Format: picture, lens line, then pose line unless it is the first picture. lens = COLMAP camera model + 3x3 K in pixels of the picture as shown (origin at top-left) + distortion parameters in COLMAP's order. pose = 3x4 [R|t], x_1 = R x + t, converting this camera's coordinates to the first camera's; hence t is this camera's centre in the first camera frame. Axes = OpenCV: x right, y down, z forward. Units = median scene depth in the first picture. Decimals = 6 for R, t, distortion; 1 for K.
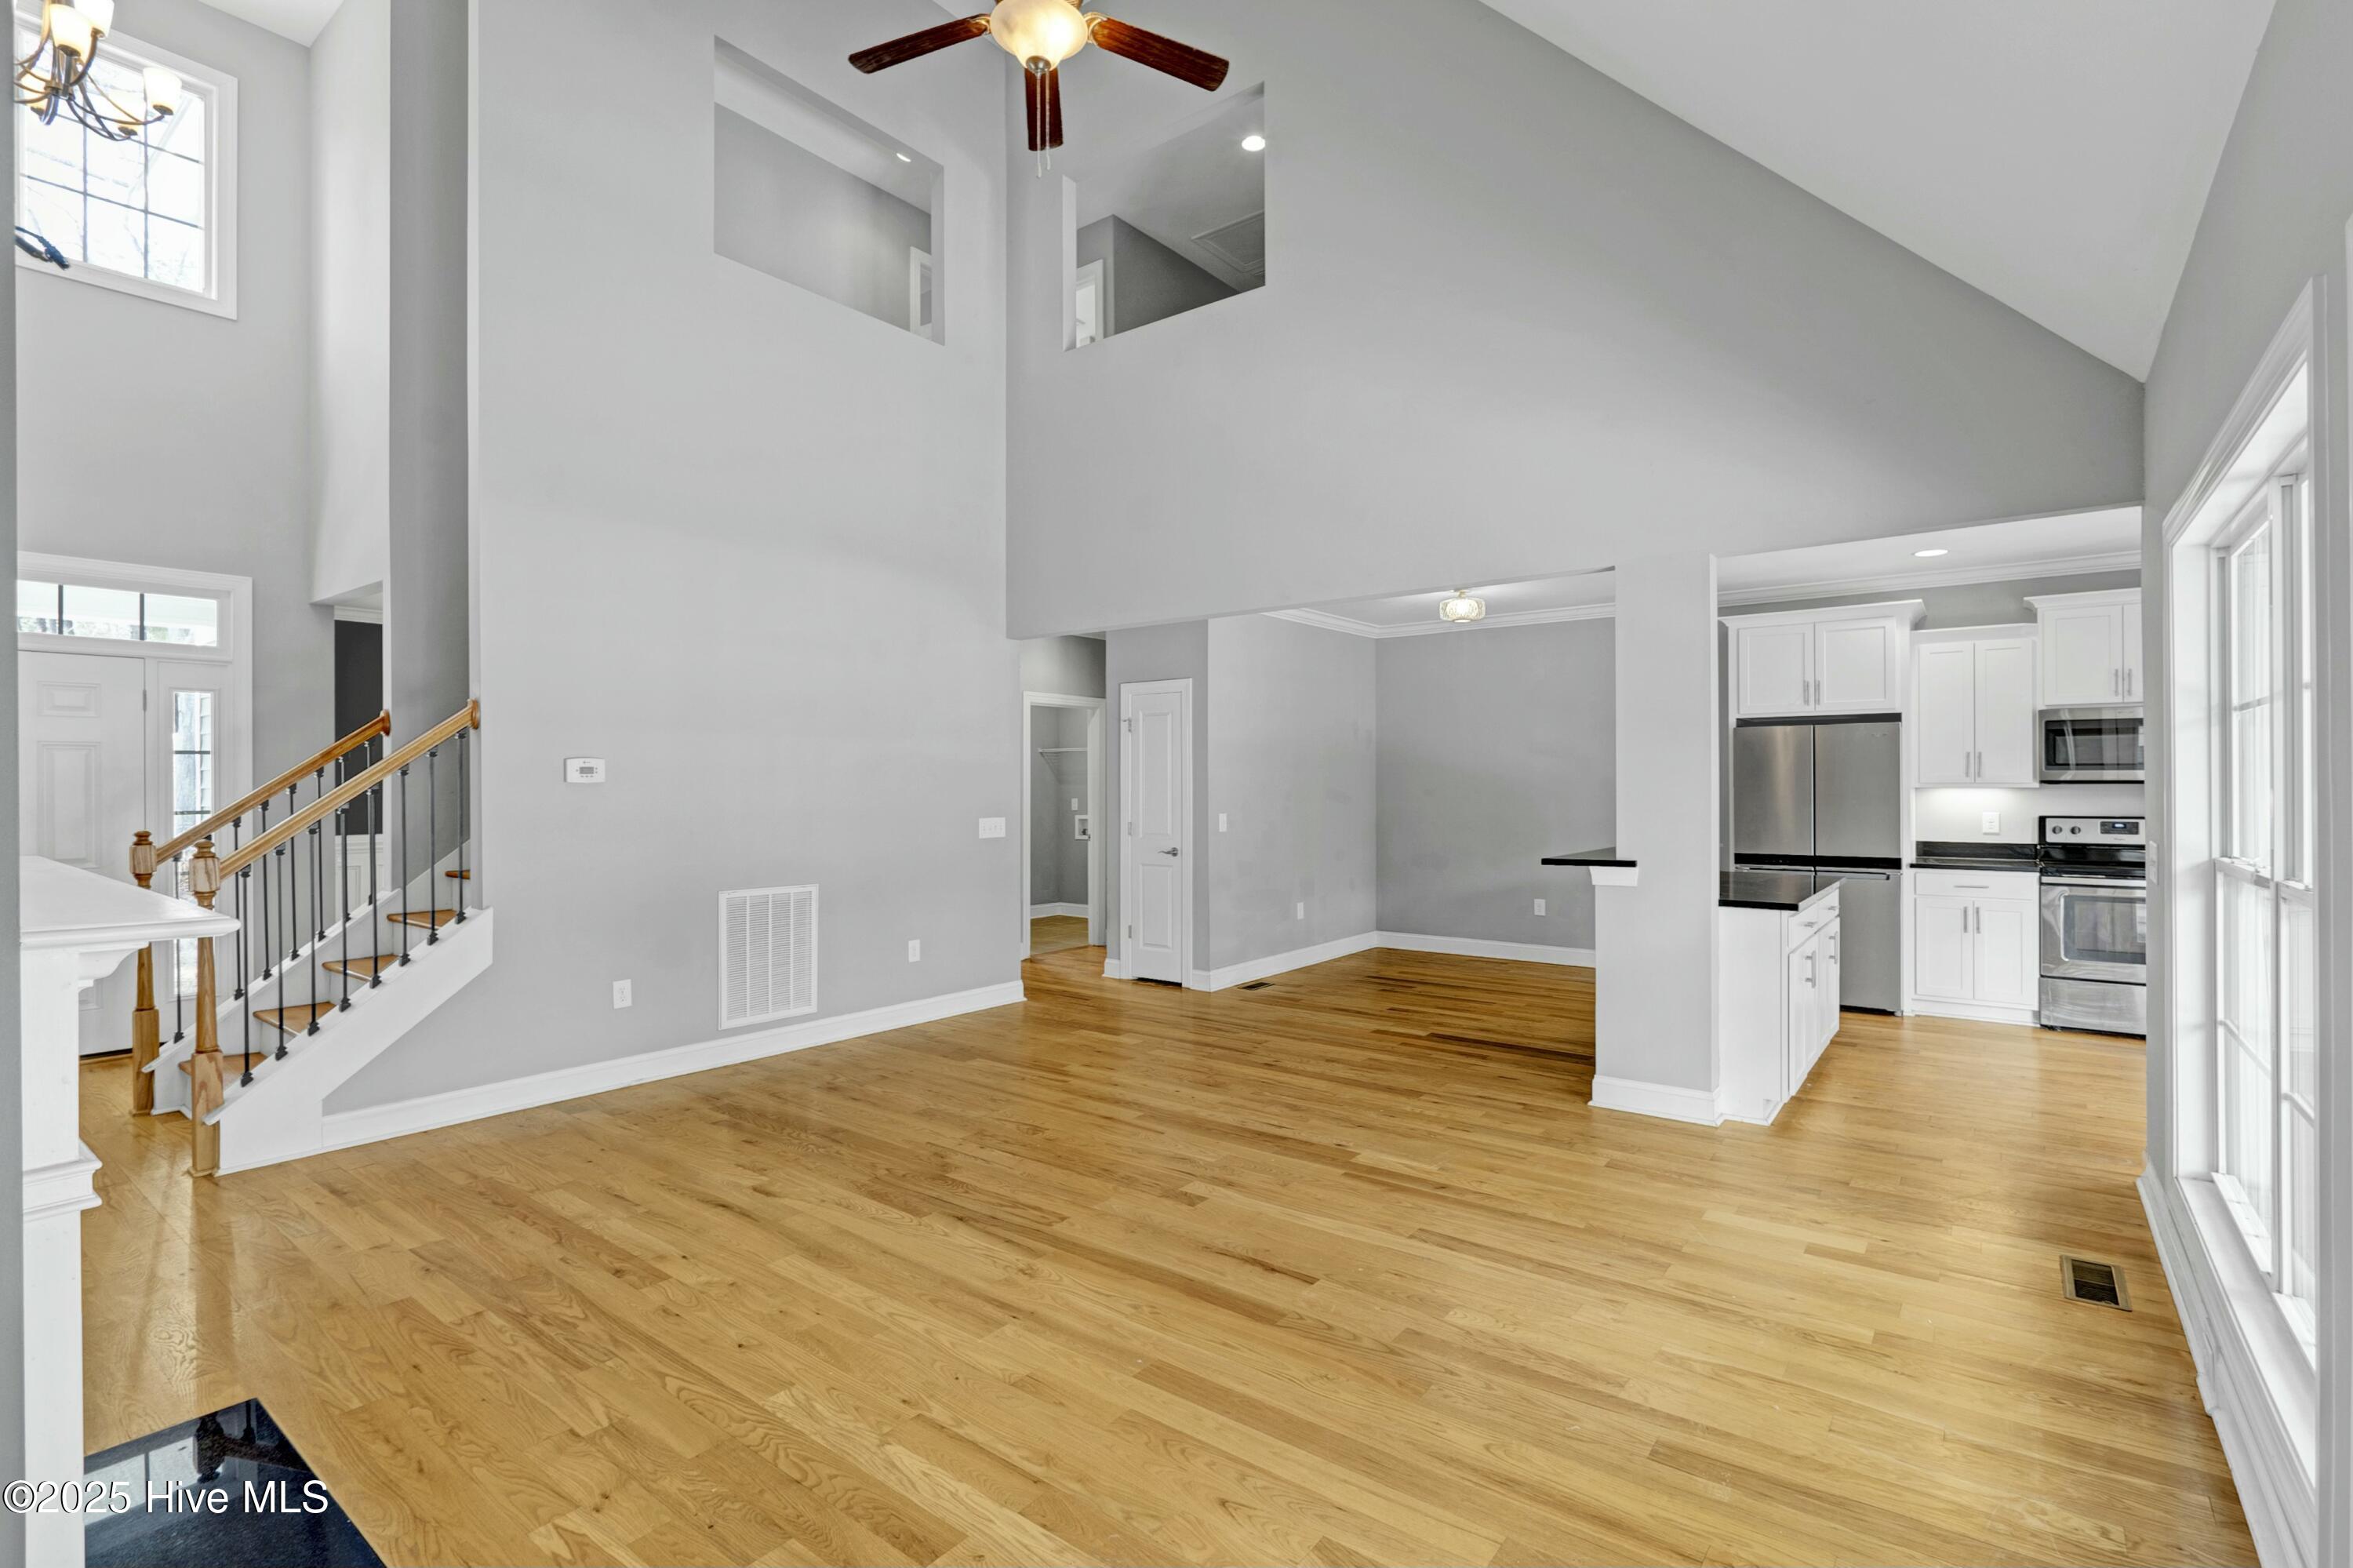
lens RADIAL K [[1075.3, 0, 1176.5], [0, 1075.3, 784.0], [0, 0, 1]] dist [-0.004788, -0.000328]
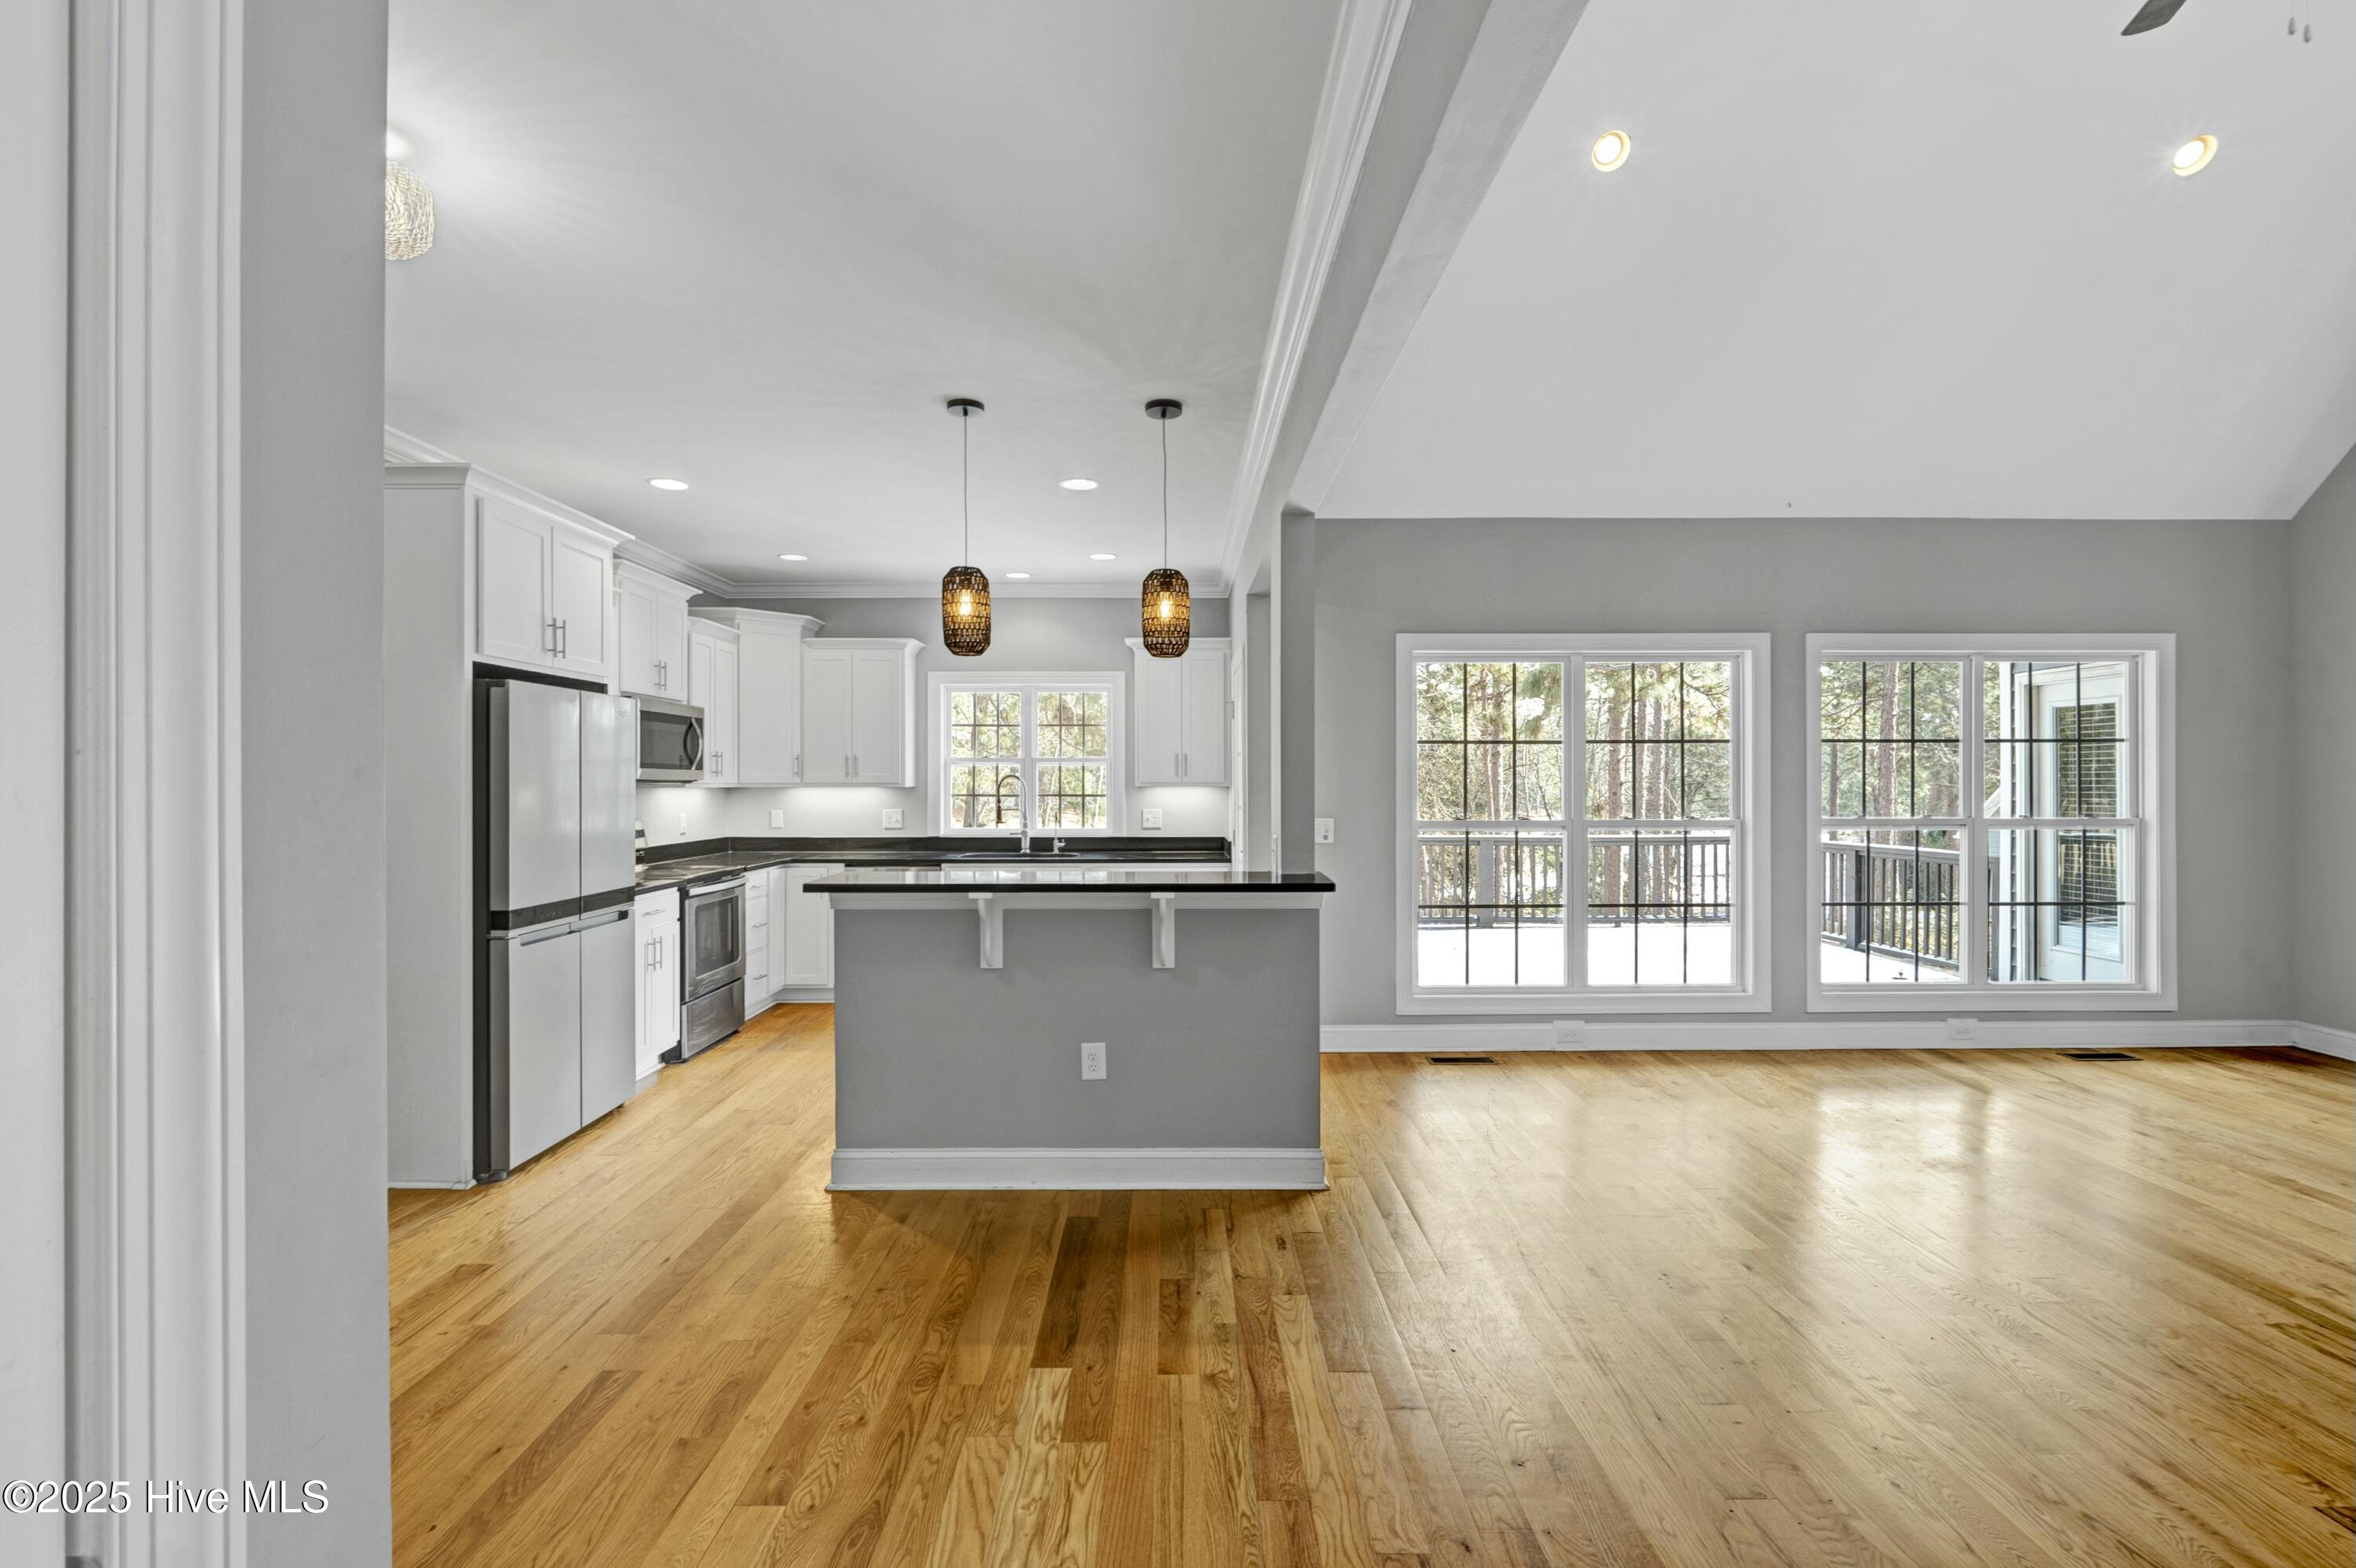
lens RADIAL K [[1088.5, 0, 1170.4], [0, 1088.5, 781.1], [0, 0, 1]] dist [-0.005408, 0.001363]
pose [[-0.613846, 0.004054, 0.789416, -0.215658], [0.002916, 0.999992, -0.002867, 0.002133], [-0.789421, 0.000542, -0.613853, 1.943519]]
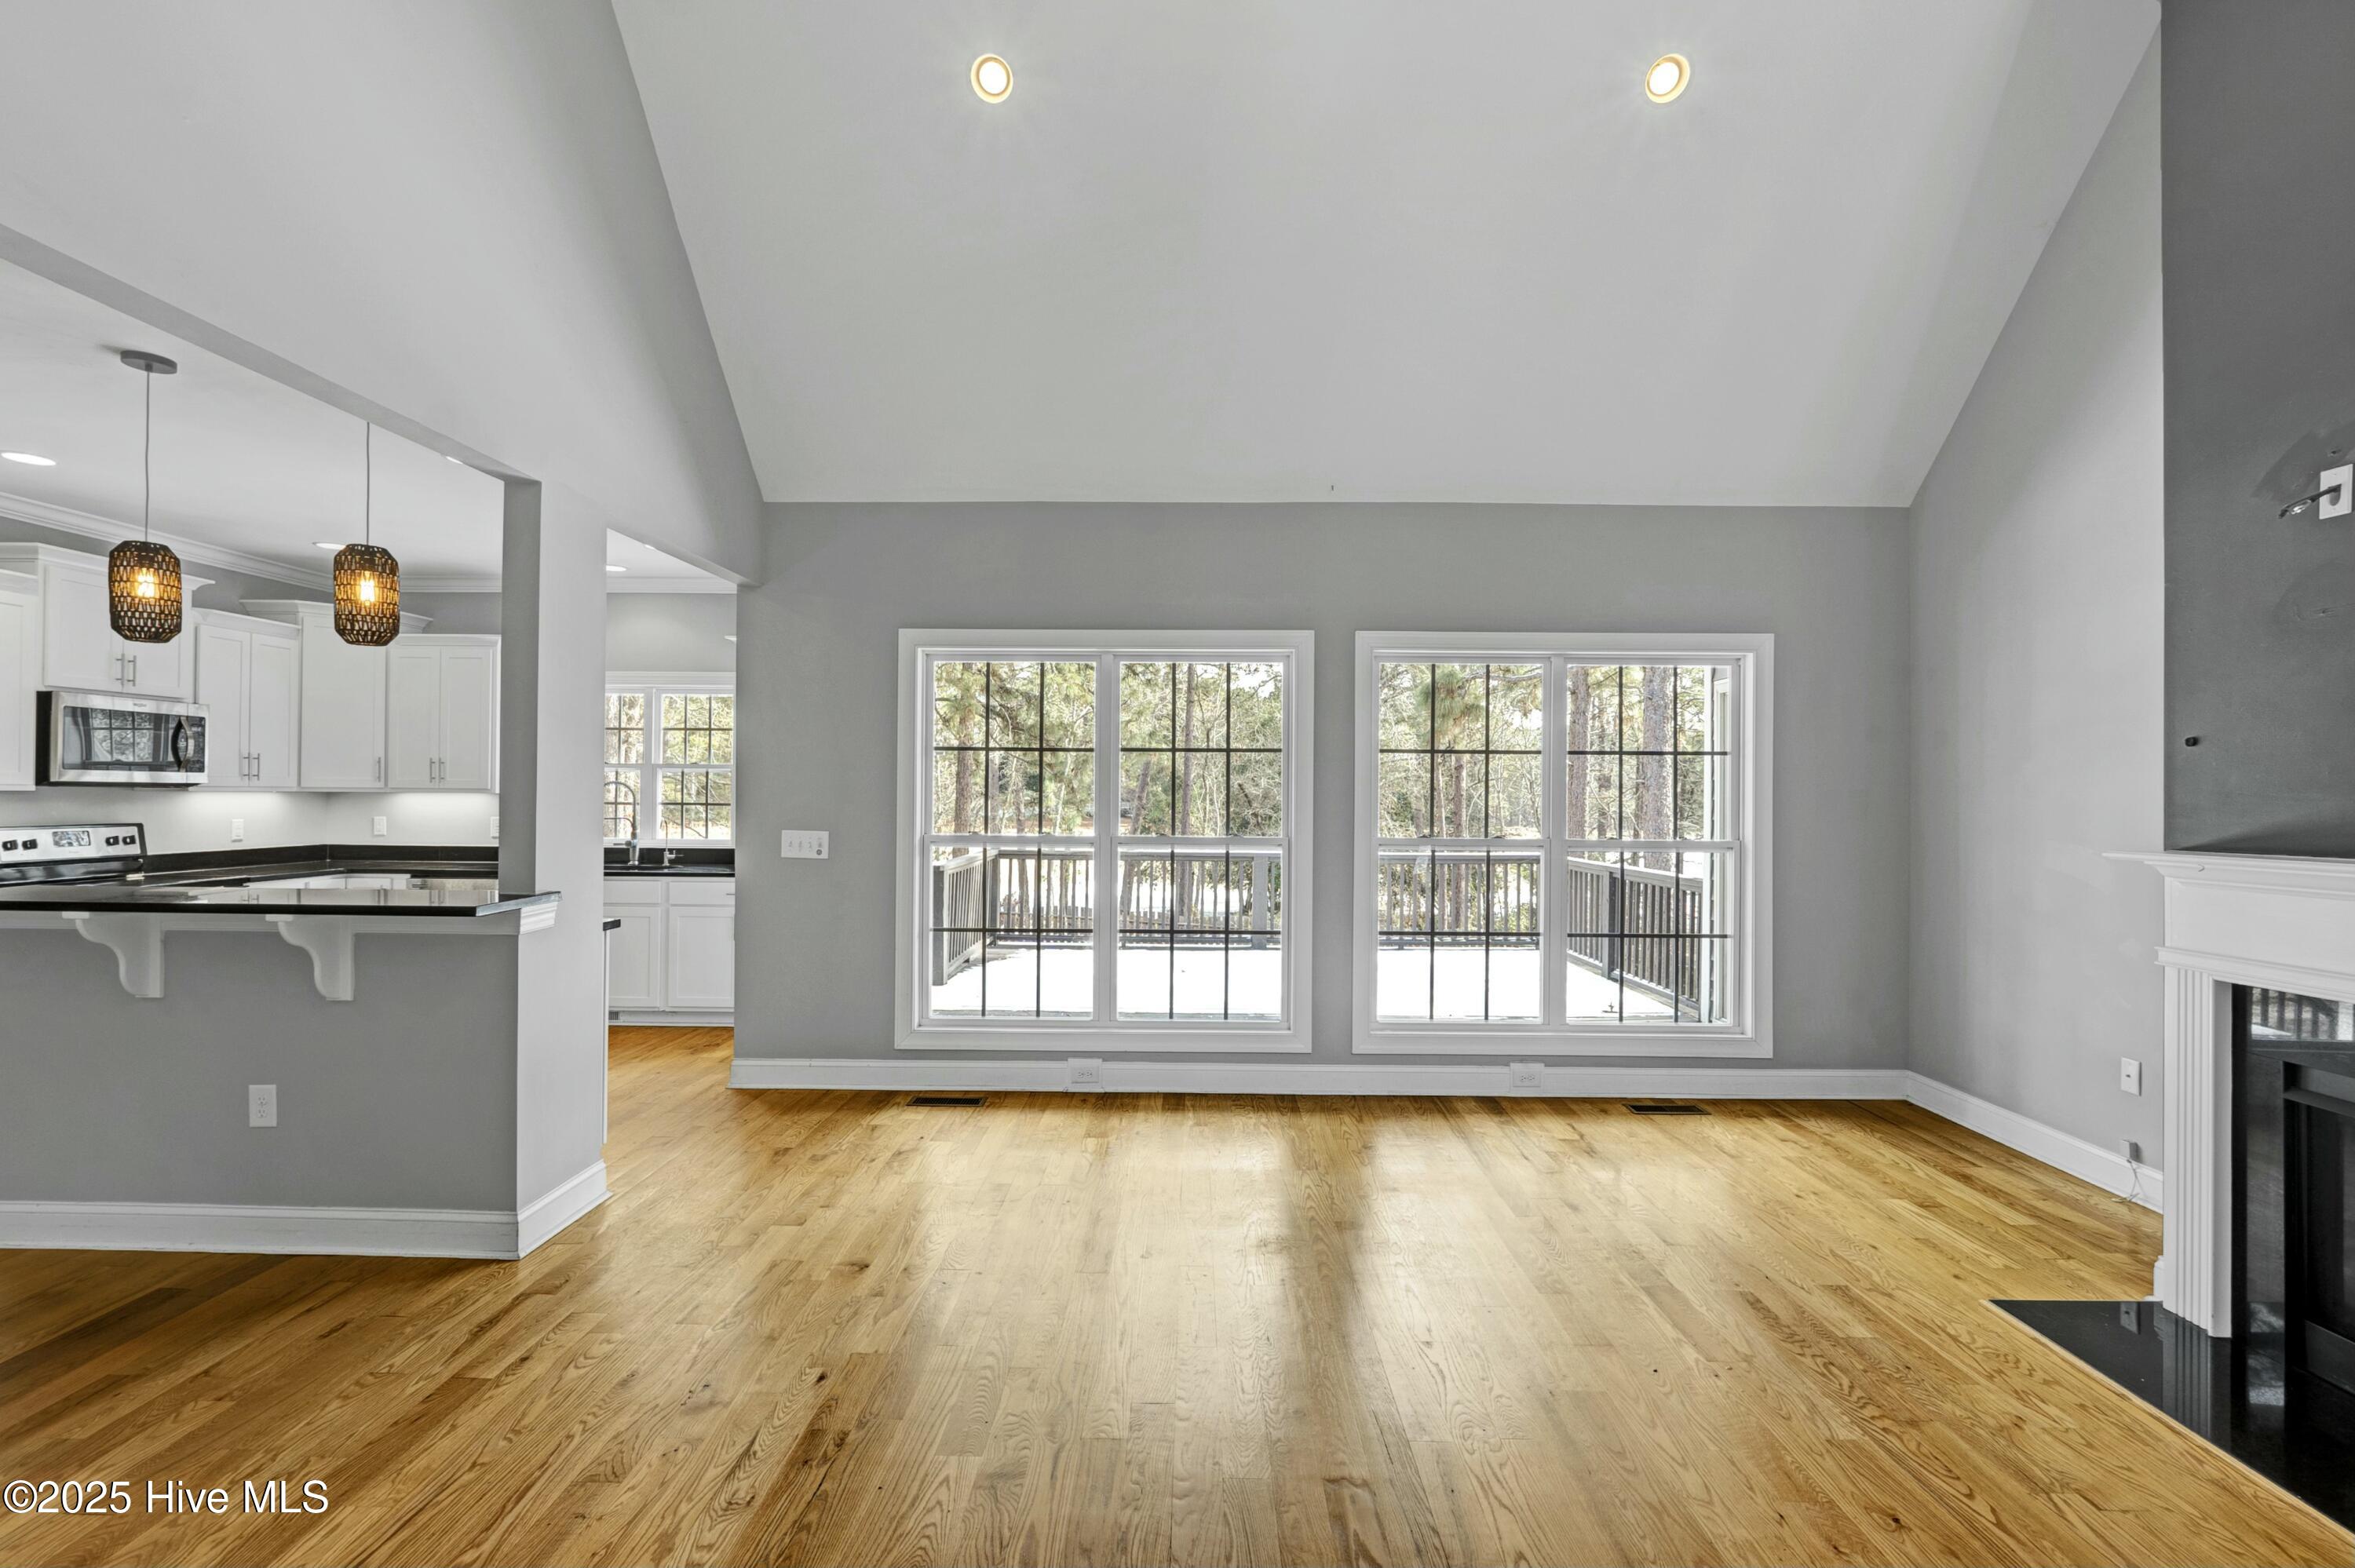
lens RADIAL K [[1088.0, 0, 1169.9], [0, 1088.0, 781.1], [0, 0, 1]] dist [-0.005408, 0.001363]
pose [[-0.593591, 0.007282, 0.804734, -0.512726], [-0.006810, 0.999878, -0.014072, 0.003014], [-0.804738, -0.013833, -0.593469, 1.330486]]
